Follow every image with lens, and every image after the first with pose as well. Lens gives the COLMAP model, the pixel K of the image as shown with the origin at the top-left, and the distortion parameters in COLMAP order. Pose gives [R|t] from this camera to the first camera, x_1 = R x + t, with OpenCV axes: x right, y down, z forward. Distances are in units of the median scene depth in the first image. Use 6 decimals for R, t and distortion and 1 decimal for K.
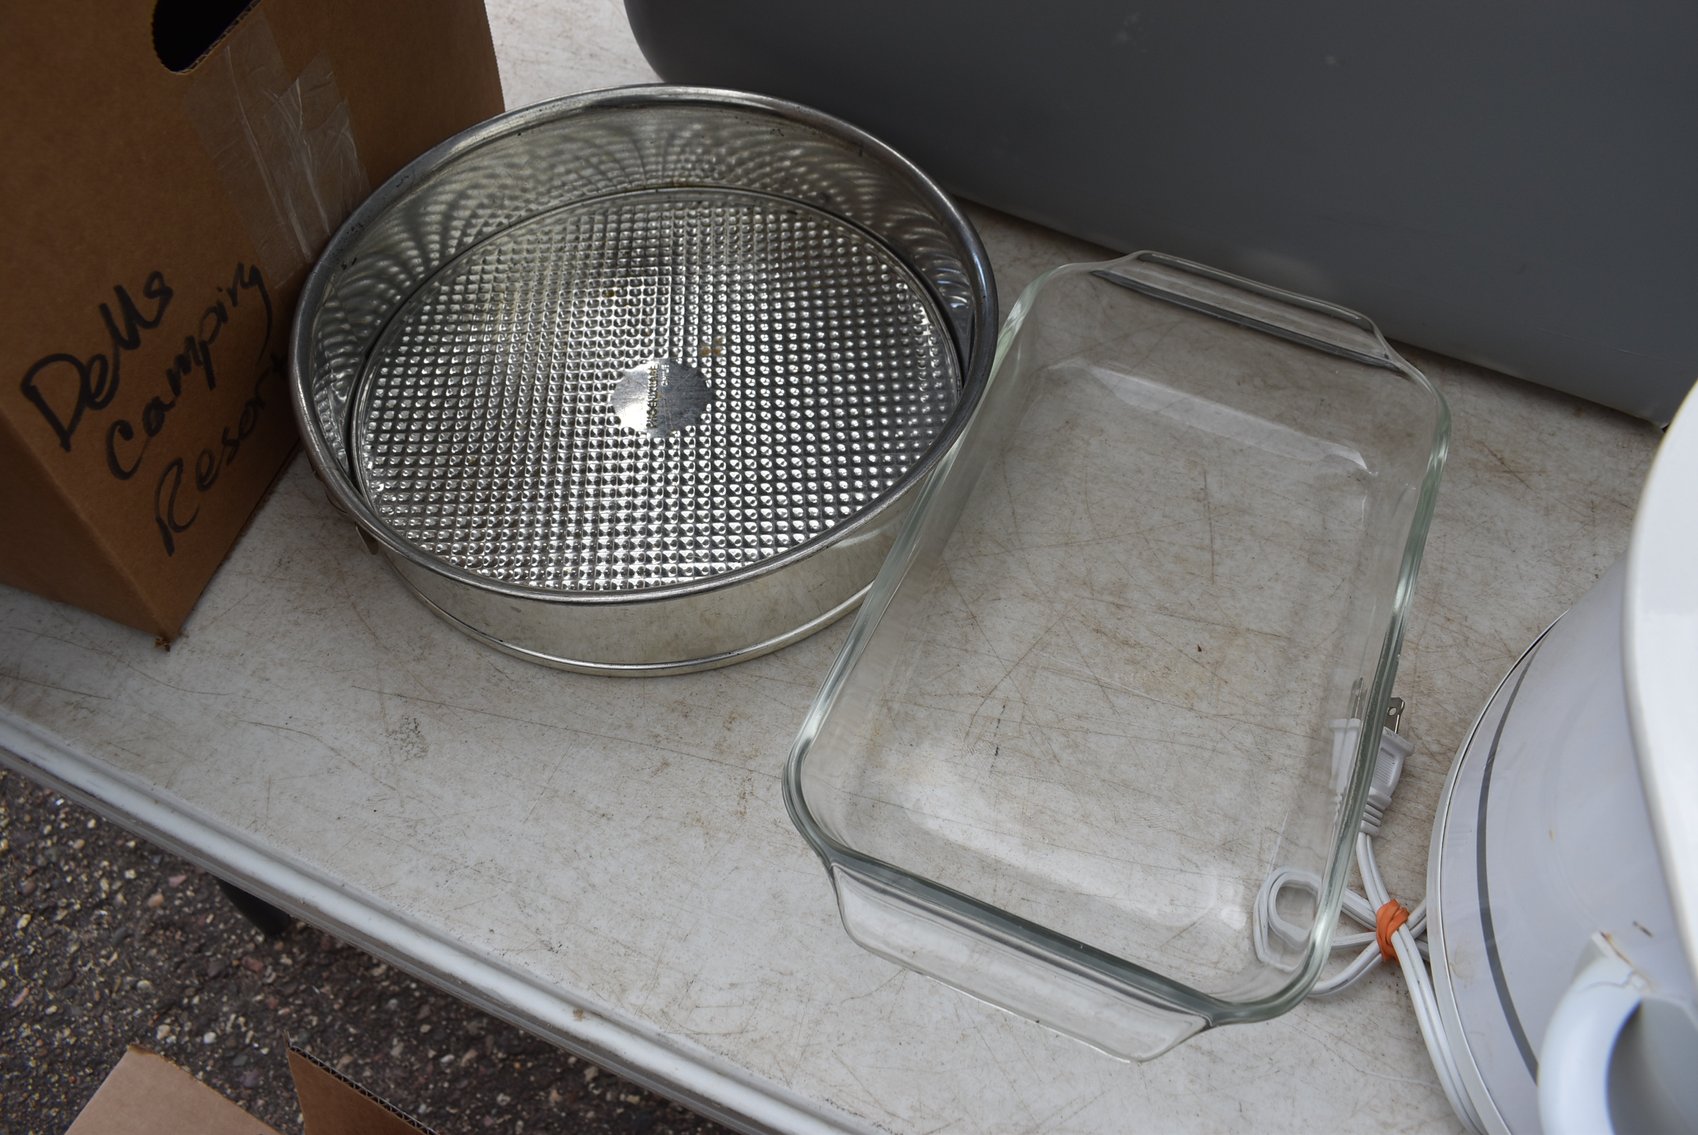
lens RADIAL K [[1350.3, 0, 859.0], [0, 1350.3, 568.4], [0, 0, 1]] dist [-0.099230, 0.019274]
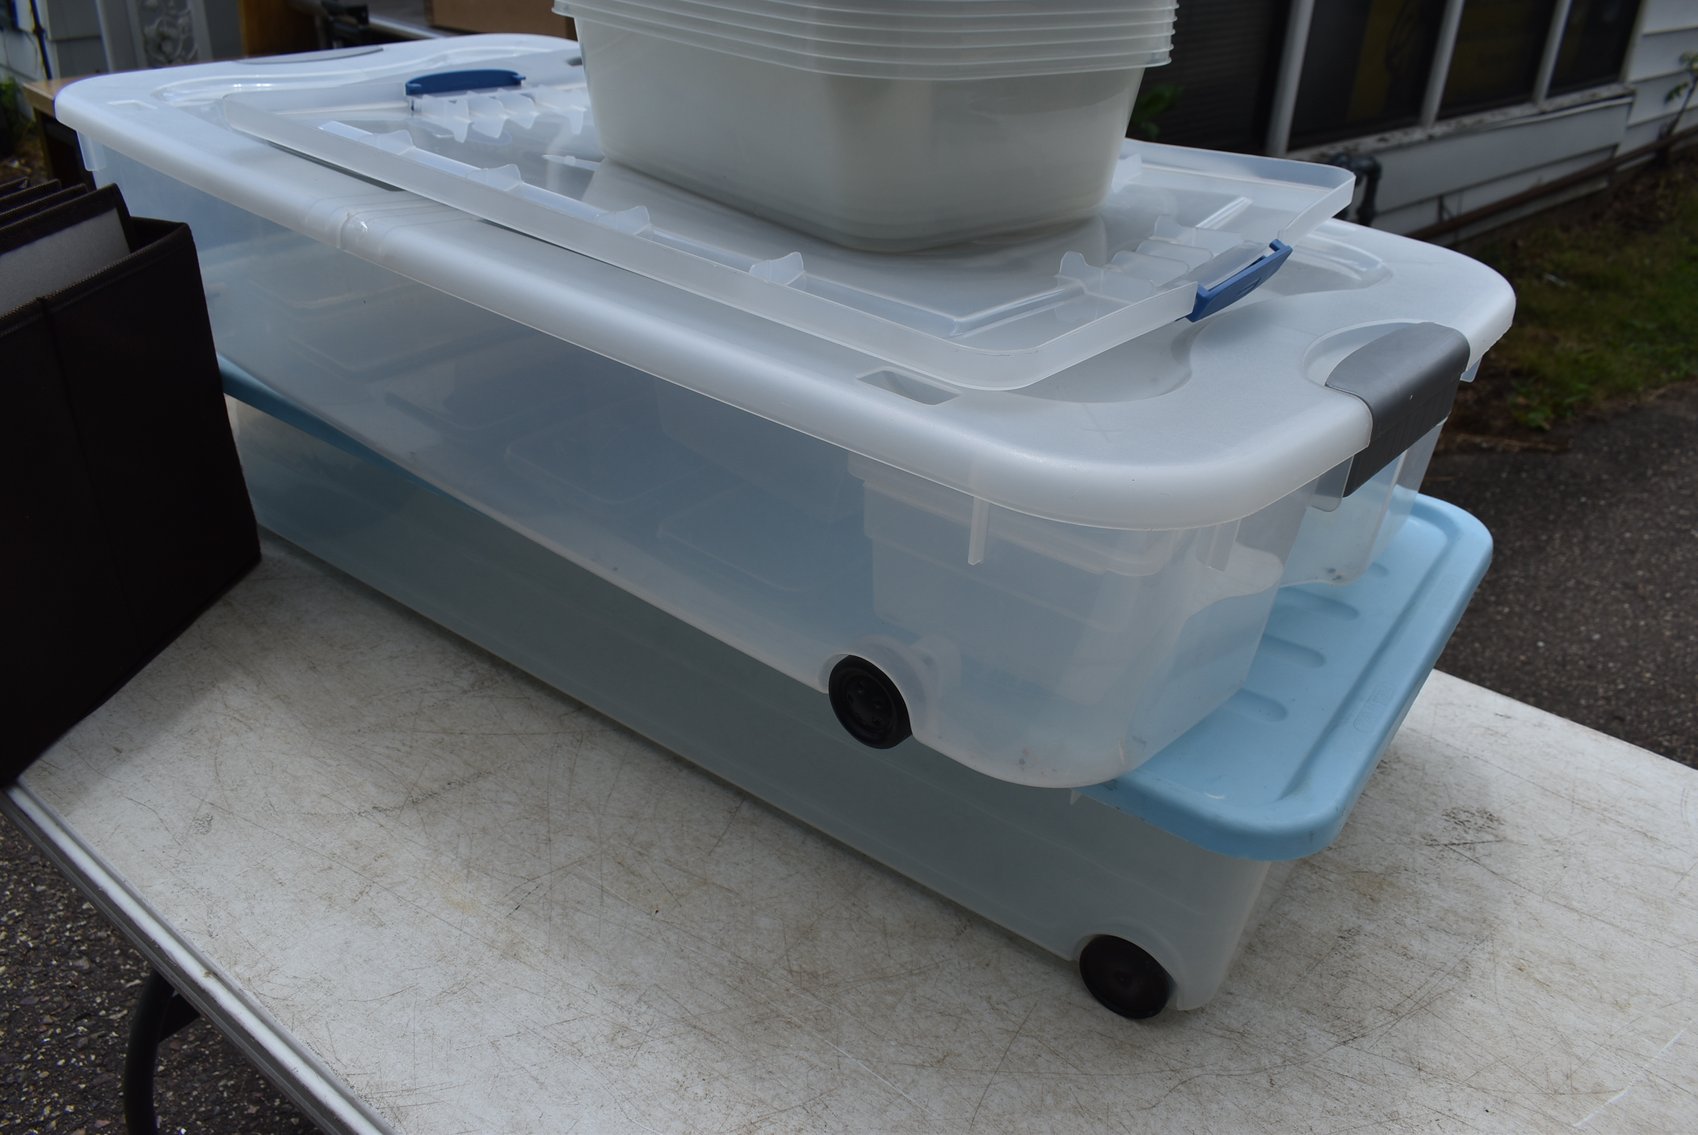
lens RADIAL K [[1350.3, 0, 843.5], [0, 1350.3, 565.2], [0, 0, 1]] dist [-0.099230, 0.019274]
pose [[0.967510, 0.167834, -0.189094, 0.725028], [-0.235098, 0.872369, -0.428603, 0.379949], [0.093025, 0.459133, 0.883483, -0.549301]]
